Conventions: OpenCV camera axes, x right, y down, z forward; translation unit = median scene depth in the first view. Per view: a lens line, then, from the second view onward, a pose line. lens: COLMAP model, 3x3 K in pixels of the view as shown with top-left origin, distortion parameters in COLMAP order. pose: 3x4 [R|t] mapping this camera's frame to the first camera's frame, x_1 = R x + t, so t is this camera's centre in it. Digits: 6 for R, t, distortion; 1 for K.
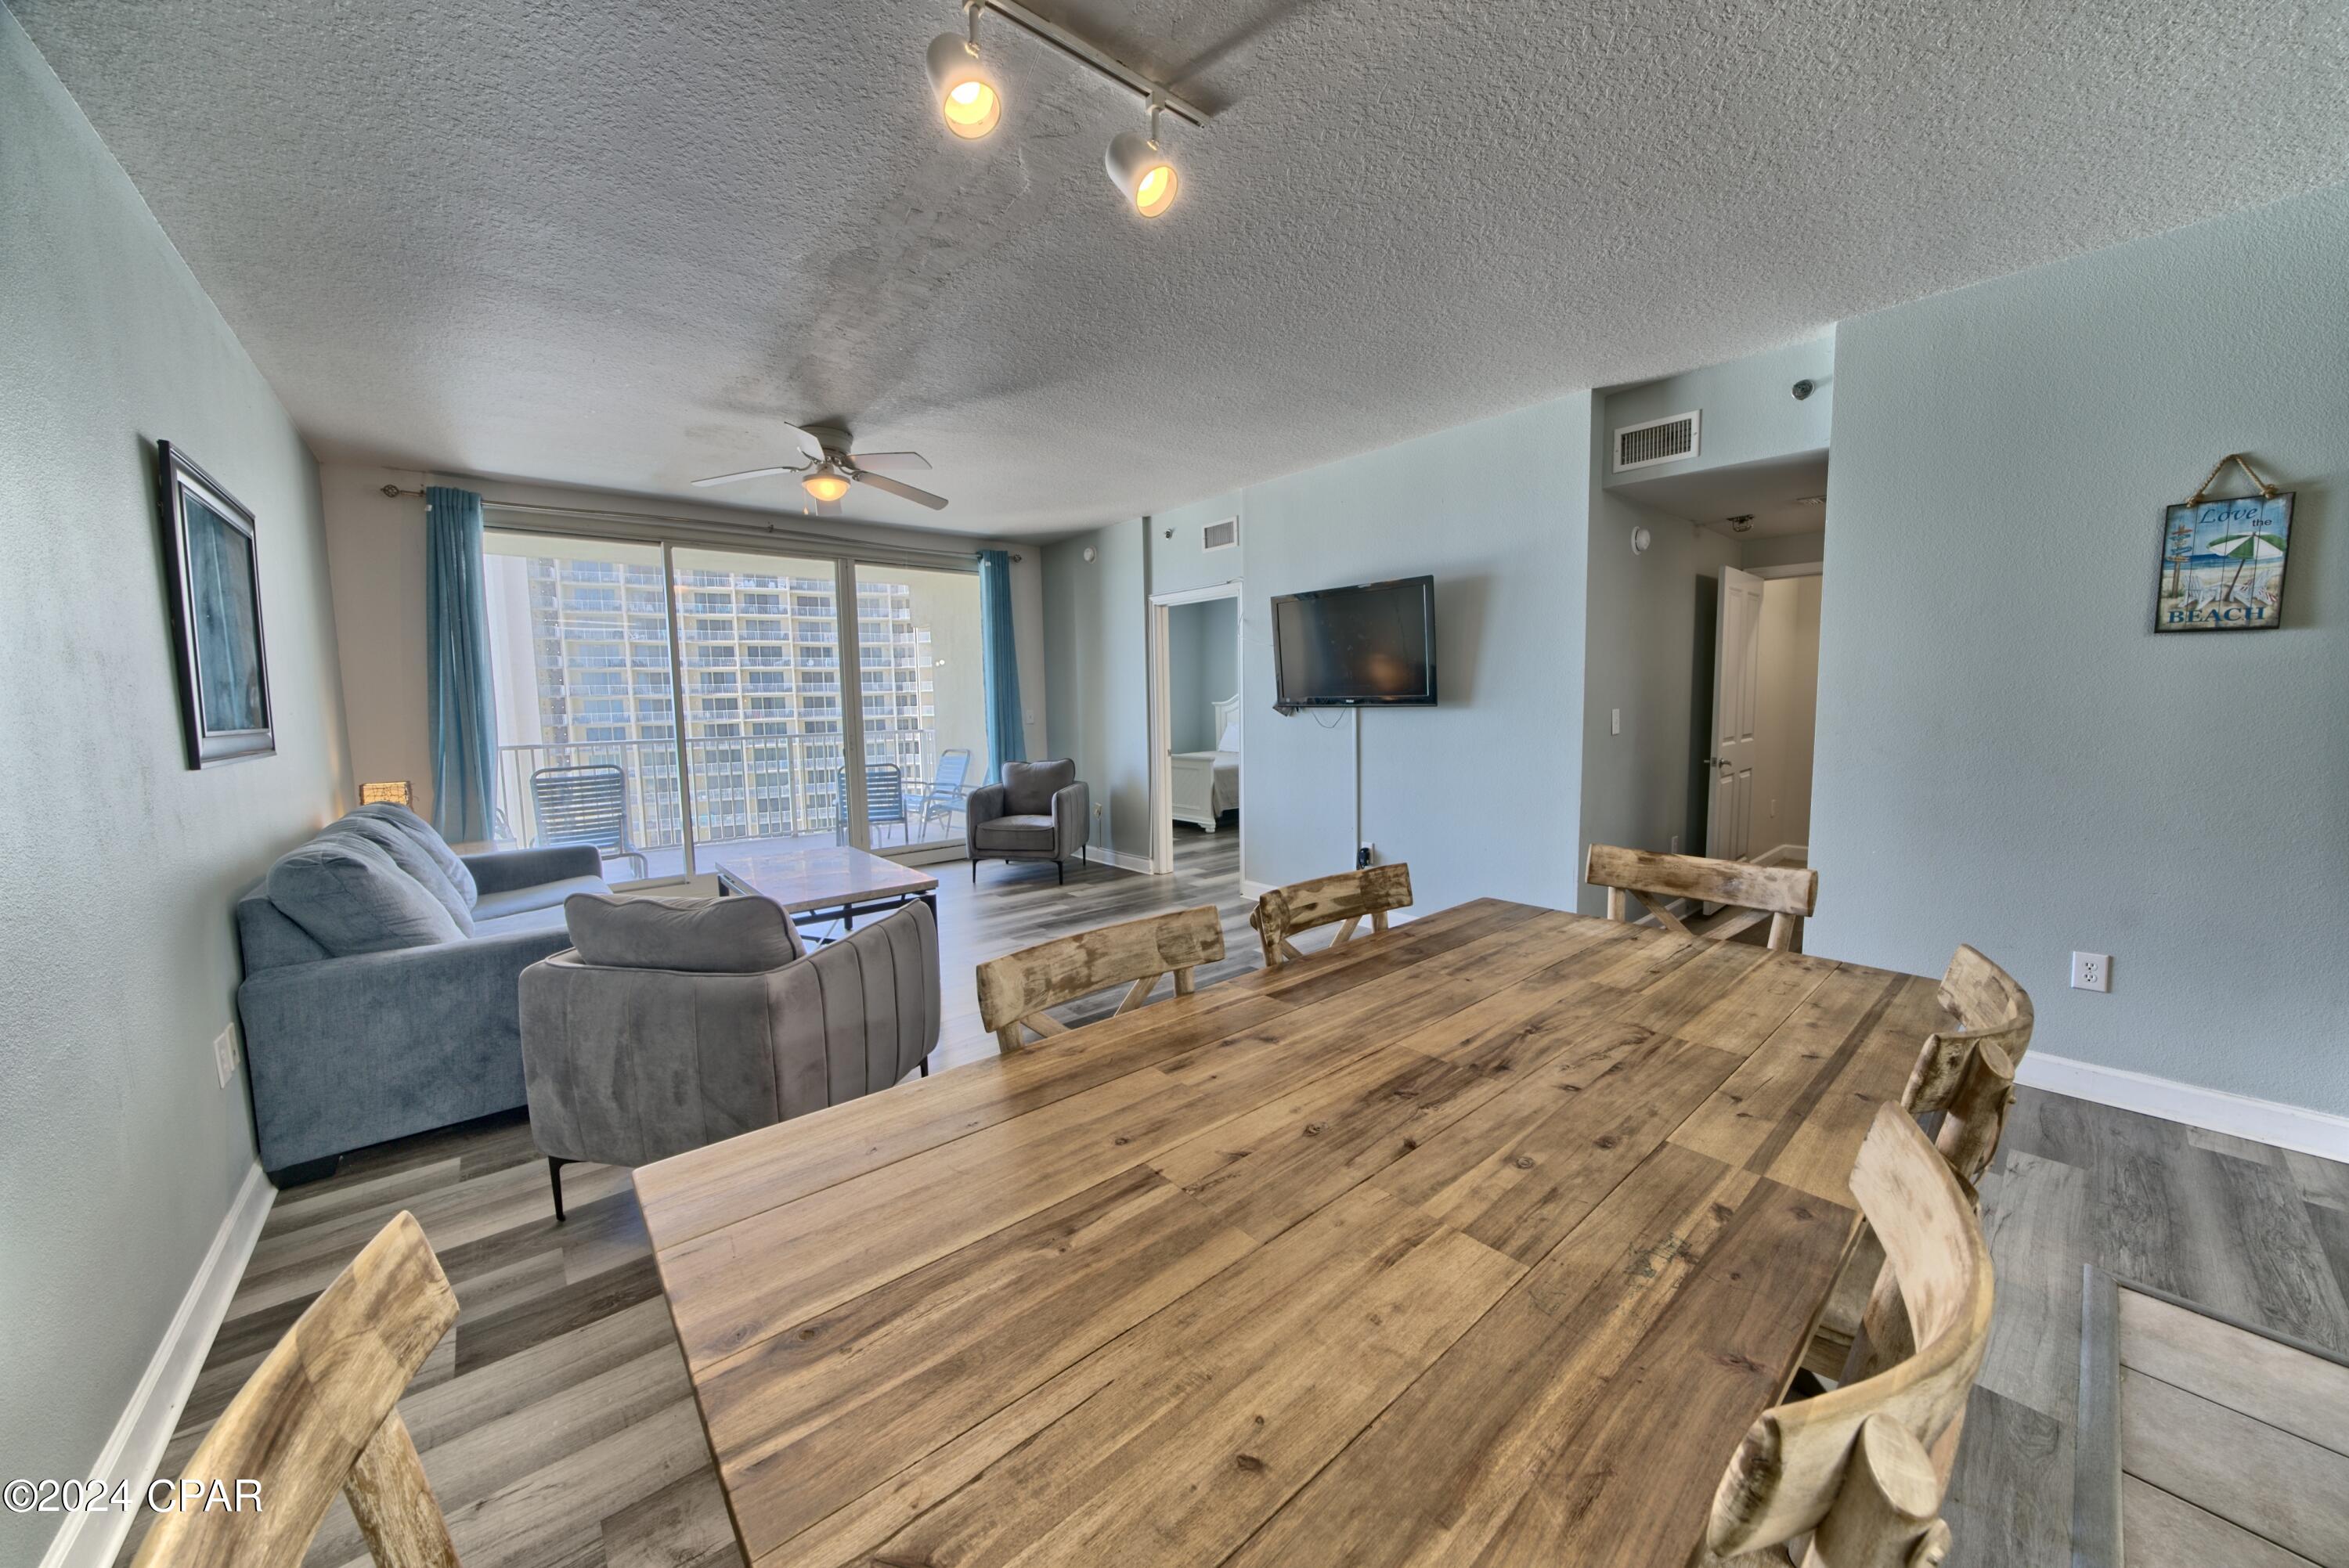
lens RADIAL K [[820.5, 0, 1169.3], [0, 820.5, 776.1], [0, 0, 1]] dist [-0.016748, 0.000649]
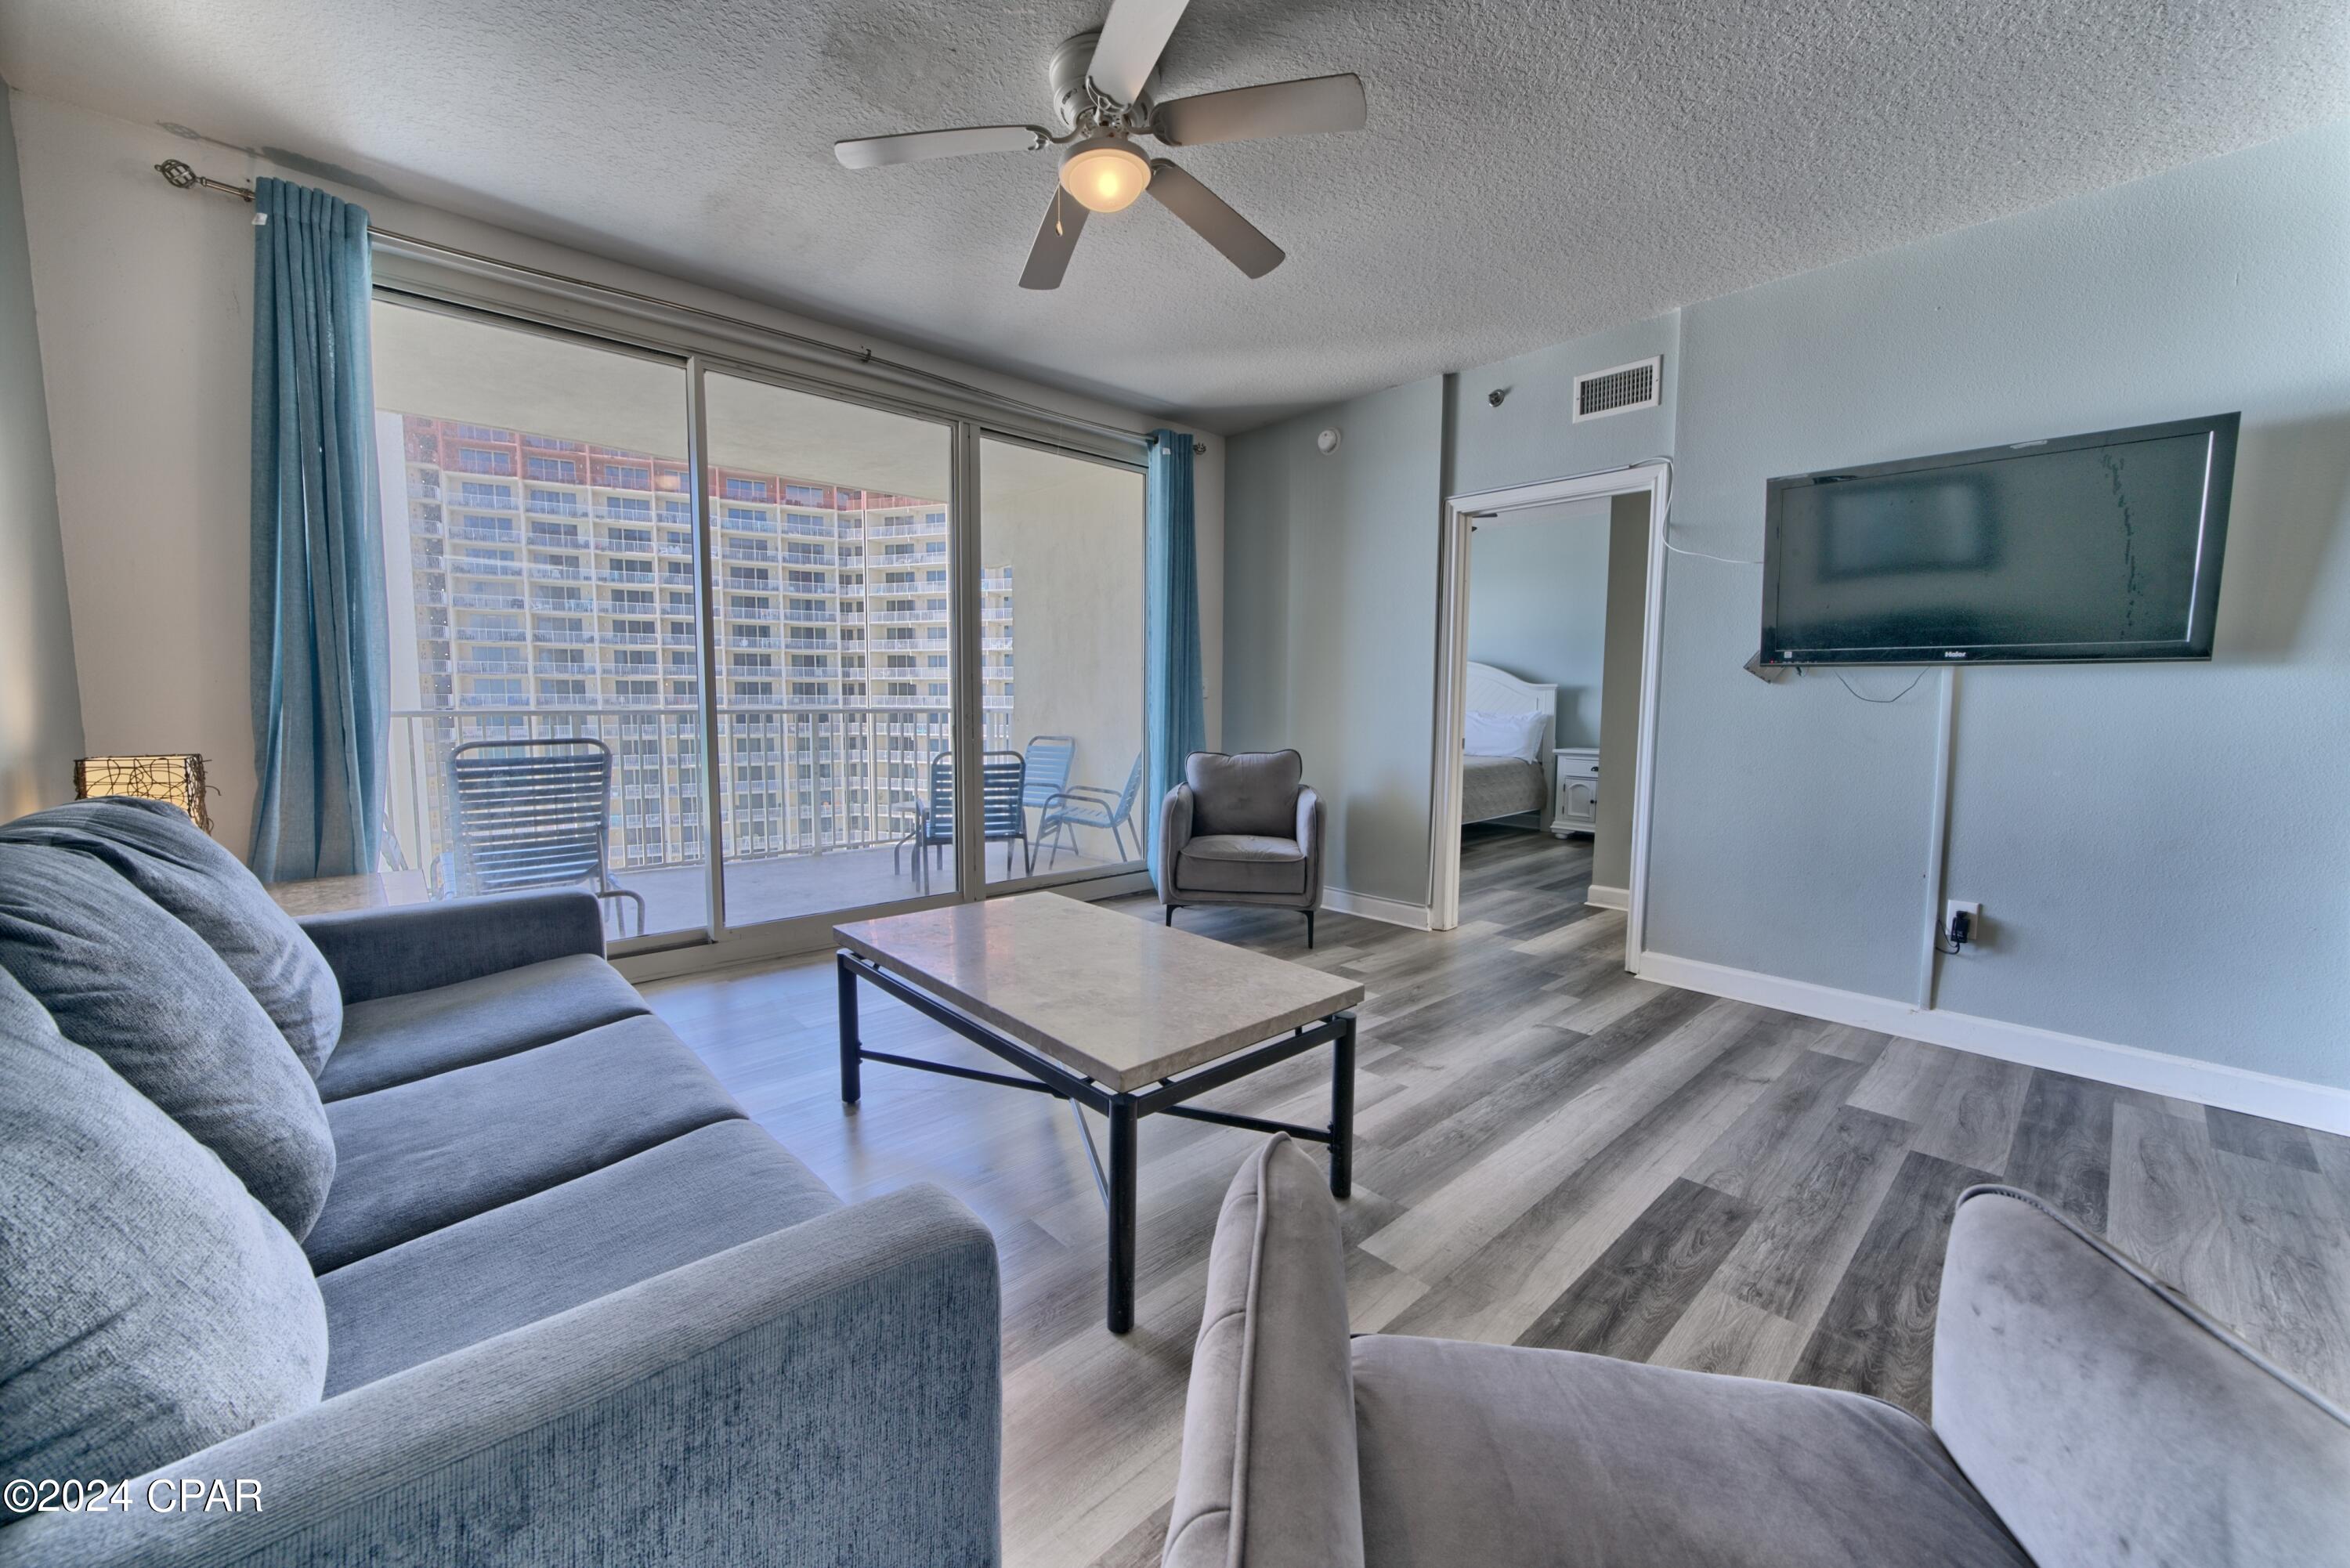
lens RADIAL K [[891.2, 0, 1166.6], [0, 891.2, 774.3], [0, 0, 1]] dist [-0.010576, 0.000064]
pose [[0.998754, 0.021748, 0.044920, -0.263922], [-0.021361, 0.999731, -0.009070, 0.006918], [-0.045105, 0.008099, 0.998949, 0.307502]]
